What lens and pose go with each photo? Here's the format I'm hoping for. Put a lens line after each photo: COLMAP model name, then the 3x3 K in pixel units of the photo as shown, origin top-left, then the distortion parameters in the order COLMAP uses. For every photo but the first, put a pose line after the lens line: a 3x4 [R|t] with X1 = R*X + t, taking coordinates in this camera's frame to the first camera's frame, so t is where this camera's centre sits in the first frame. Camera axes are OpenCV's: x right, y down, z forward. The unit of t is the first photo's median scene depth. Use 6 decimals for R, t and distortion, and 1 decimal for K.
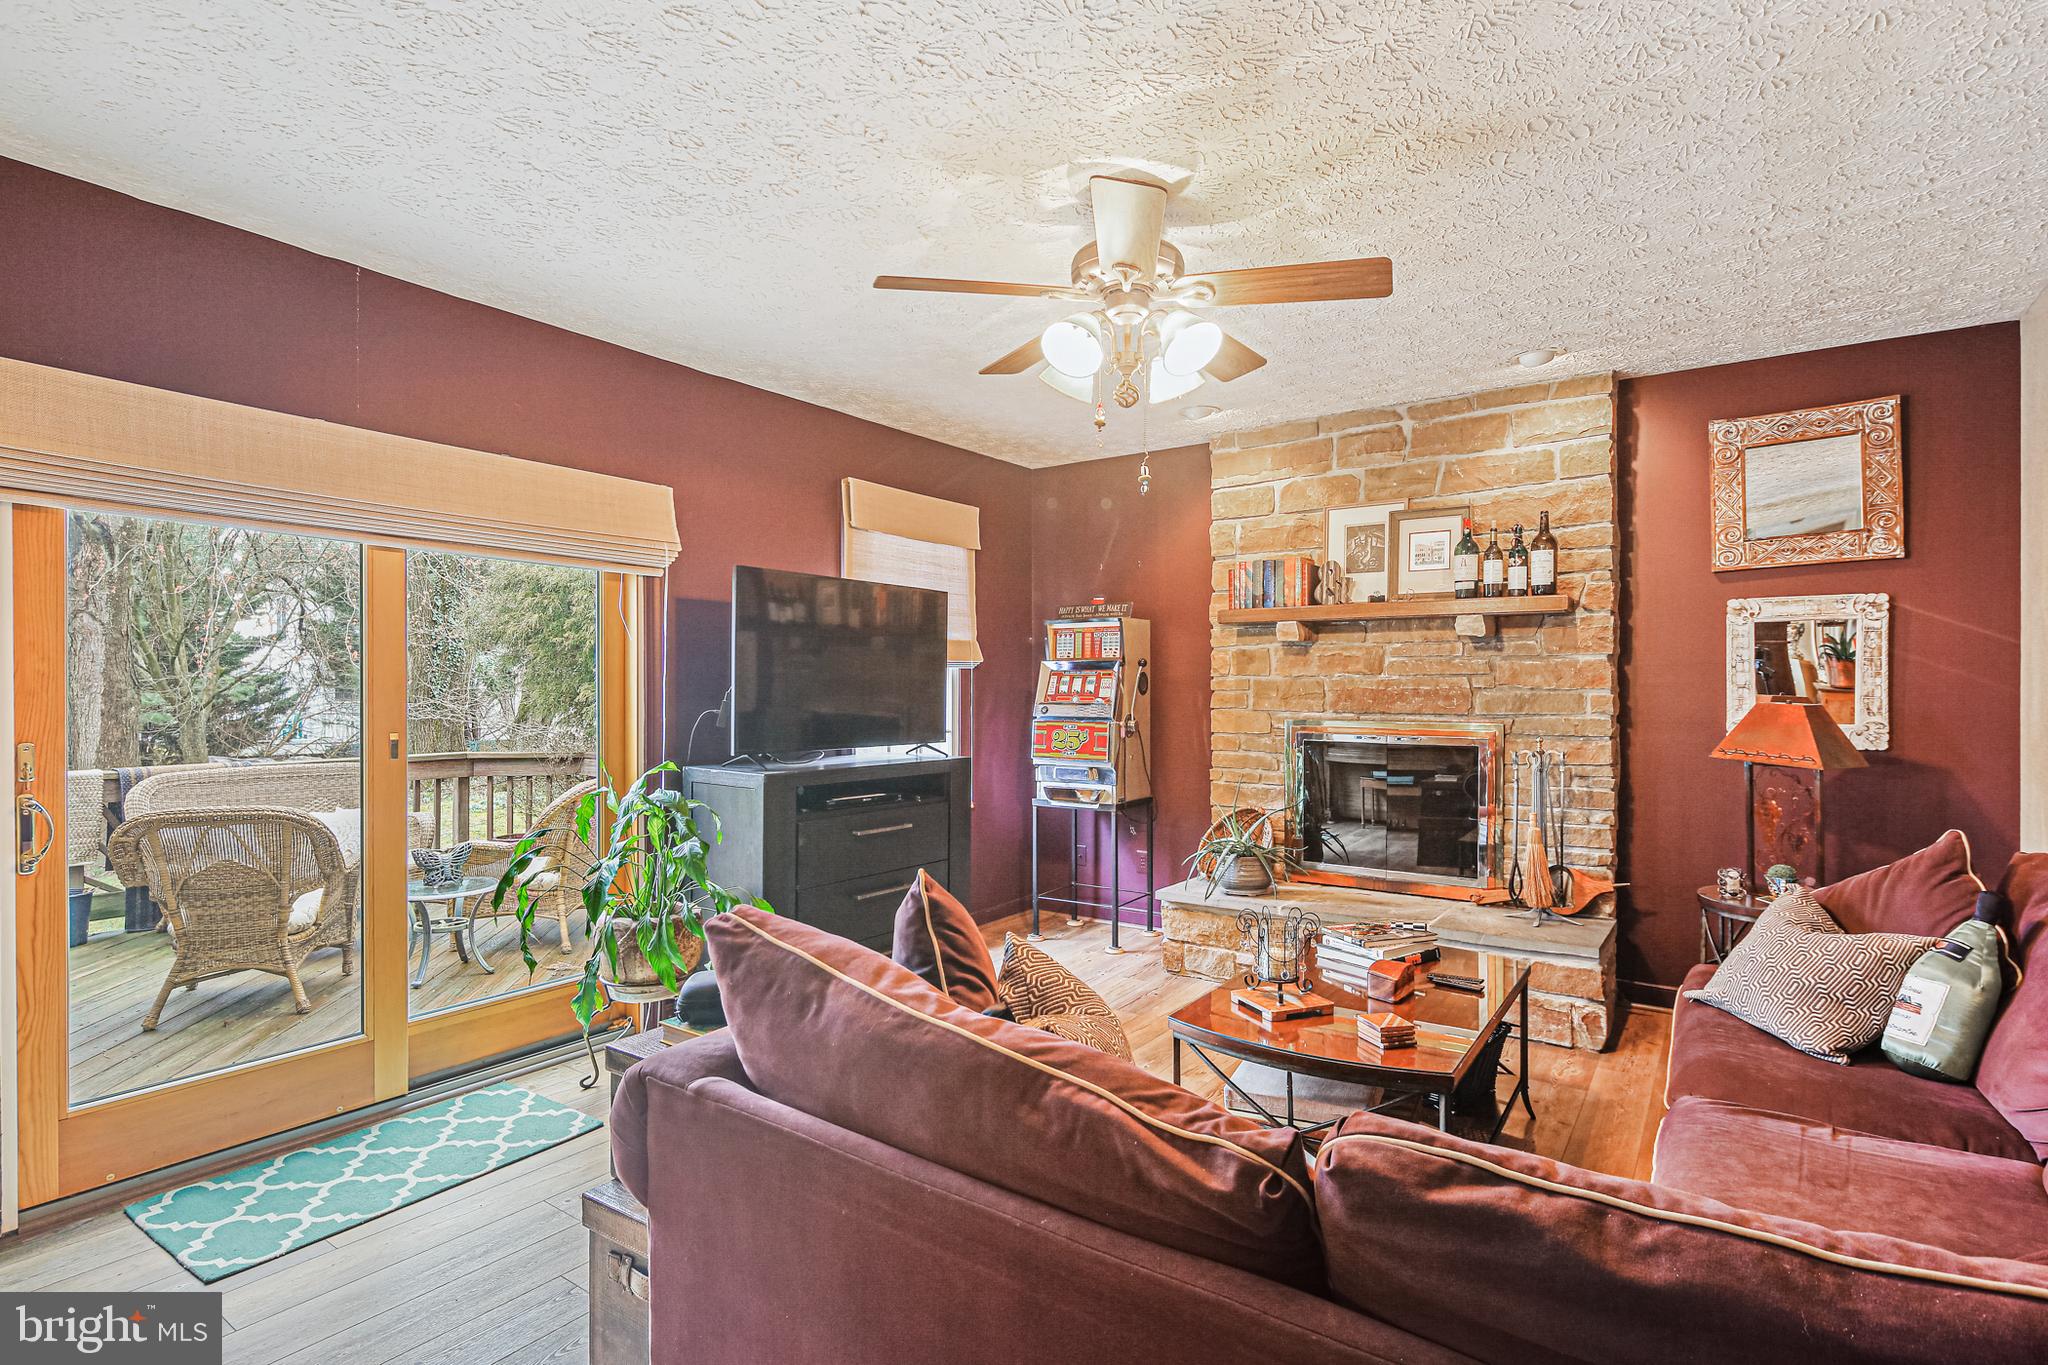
lens RADIAL K [[1005.1, 0, 1027.4], [0, 1005.1, 692.0], [0, 0, 1]] dist [0.001416, -0.000179]
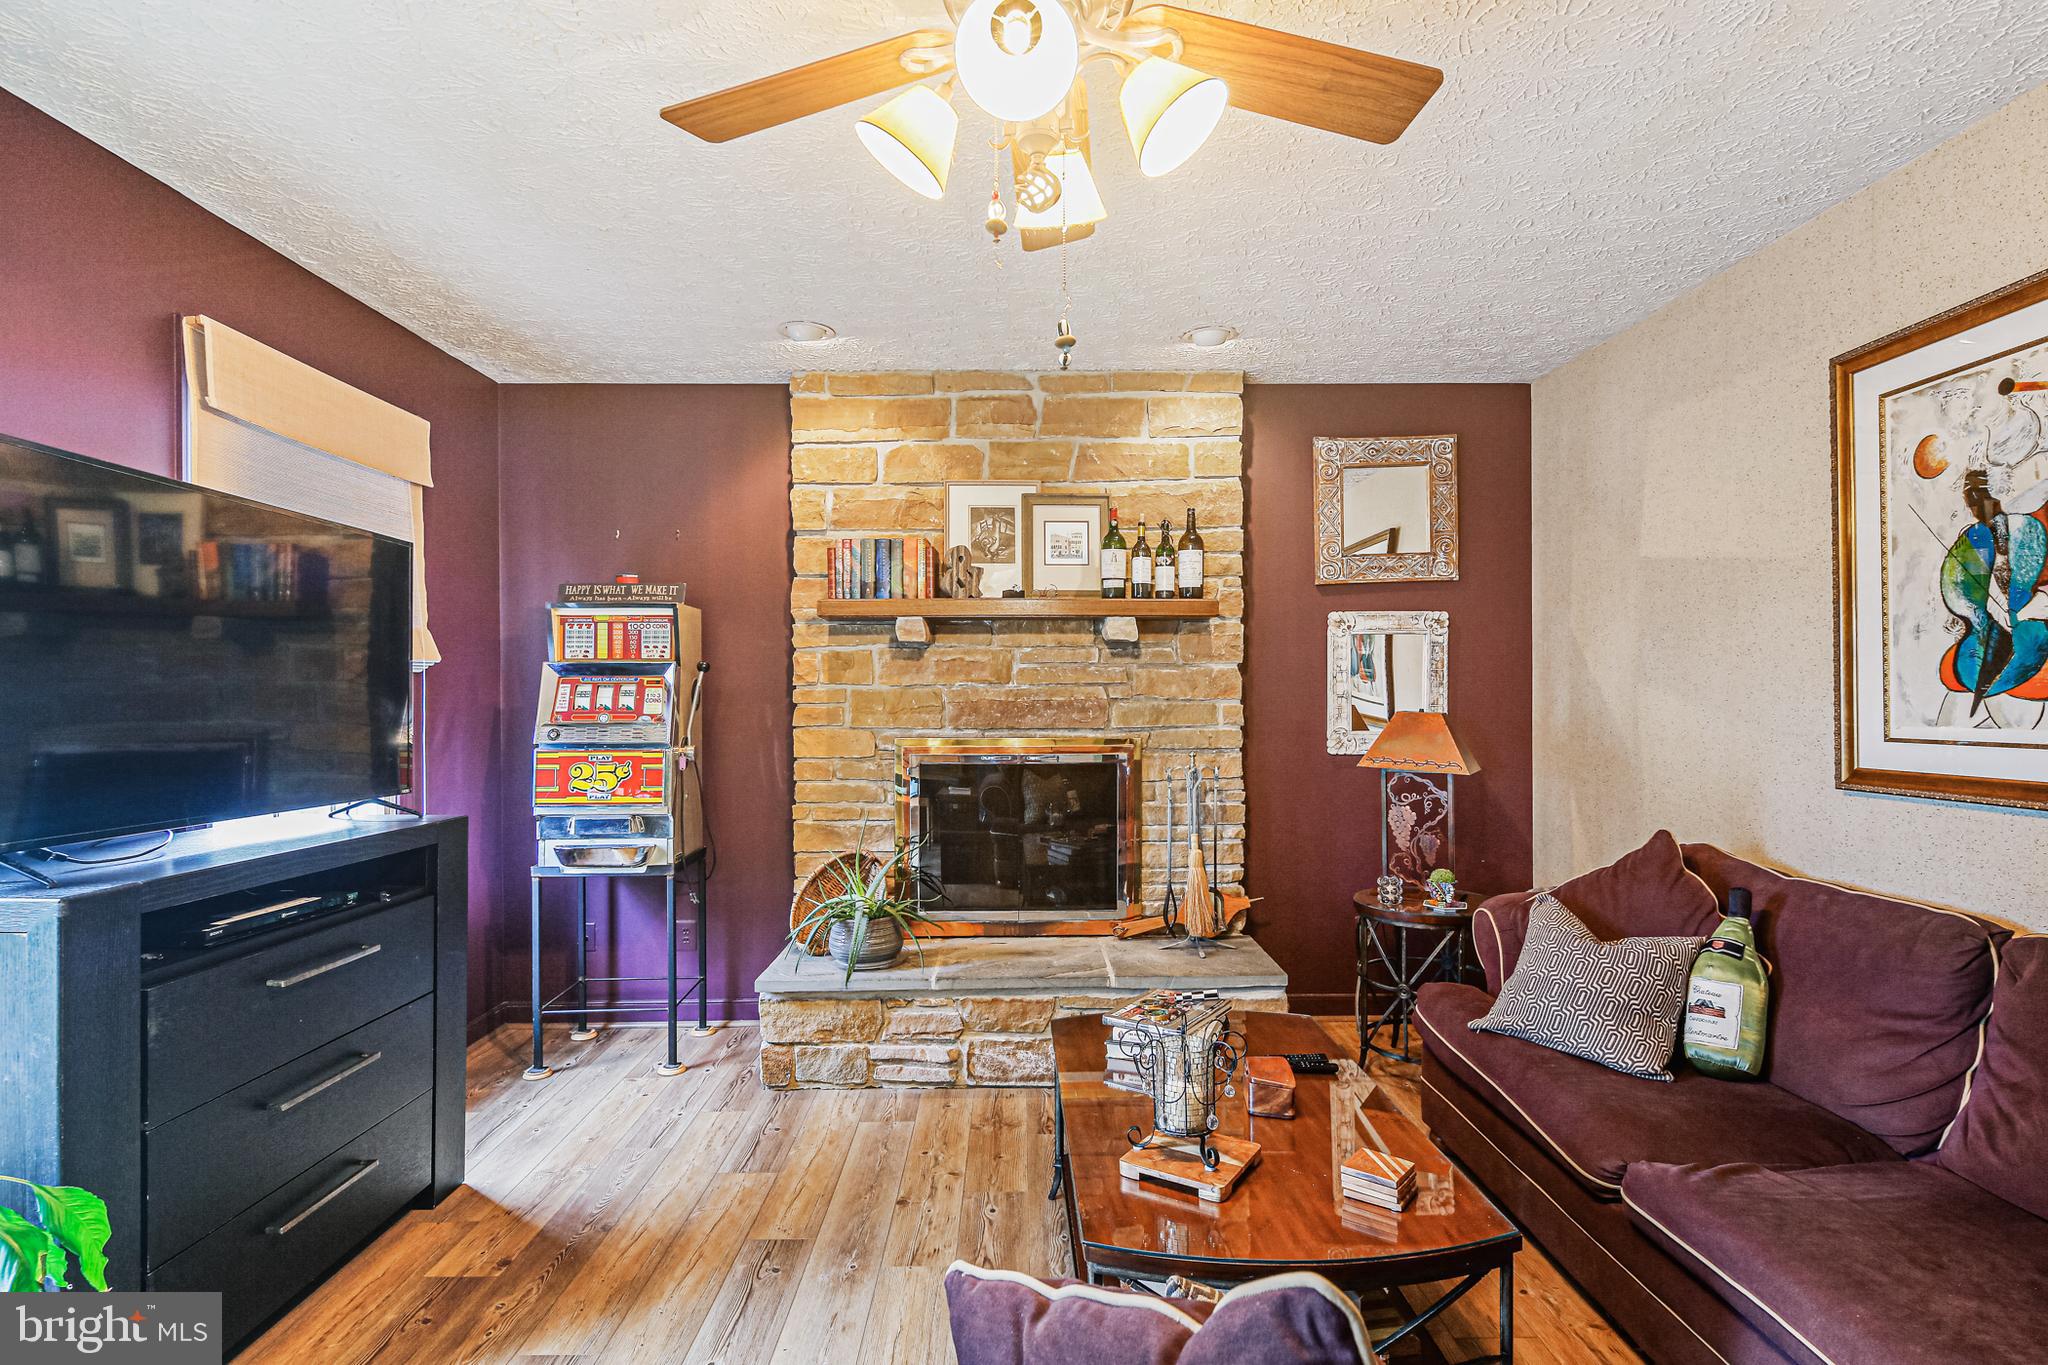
lens RADIAL K [[1000.3, 0, 1029.1], [0, 1000.3, 701.1], [0, 0, 1]] dist [0.002062, -0.000093]
pose [[0.807972, -0.006028, 0.589190, -0.145457], [0.007845, 0.999969, -0.000526, -0.001997], [-0.589169, 0.005047, 0.807994, 0.319940]]
